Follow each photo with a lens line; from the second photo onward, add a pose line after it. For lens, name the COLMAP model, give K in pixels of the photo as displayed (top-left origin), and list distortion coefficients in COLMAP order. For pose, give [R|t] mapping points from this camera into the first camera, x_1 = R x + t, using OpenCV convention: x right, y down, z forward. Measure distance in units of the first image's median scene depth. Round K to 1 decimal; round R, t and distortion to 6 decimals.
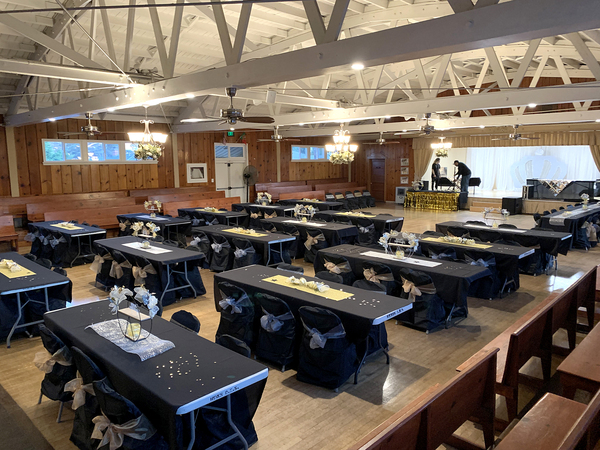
lens RADIAL K [[465.1, 0, 300.0], [0, 465.1, 225.0], [0, 0, 1]] dist [0.029156, -0.000984]
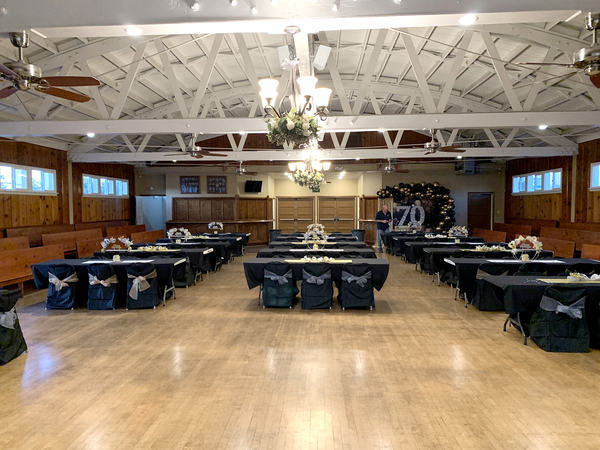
lens RADIAL K [[465.1, 0, 300.0], [0, 465.1, 225.0], [0, 0, 1]] dist [0.029156, -0.000984]
pose [[0.753972, -0.025775, 0.656401, -0.295909], [0.095813, 0.992859, -0.071069, -0.009355], [-0.649882, 0.116476, 0.751057, 0.284750]]
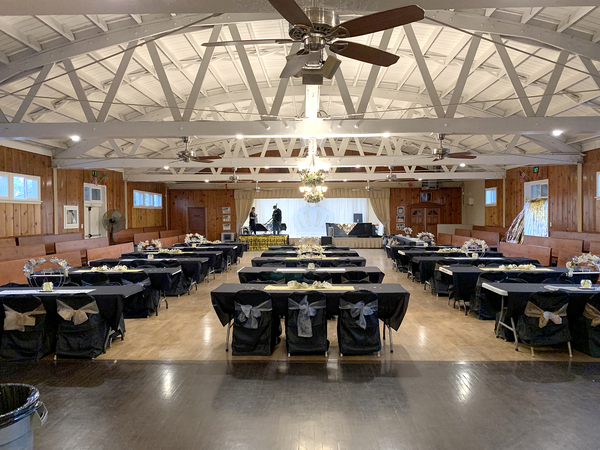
lens RADIAL K [[465.1, 0, 300.0], [0, 465.1, 225.0], [0, 0, 1]] dist [0.029156, -0.000984]
pose [[0.742746, -0.010470, 0.669491, -0.478711], [0.095286, 0.991354, -0.090209, 0.017944], [-0.662758, 0.130796, 0.737322, 0.108701]]
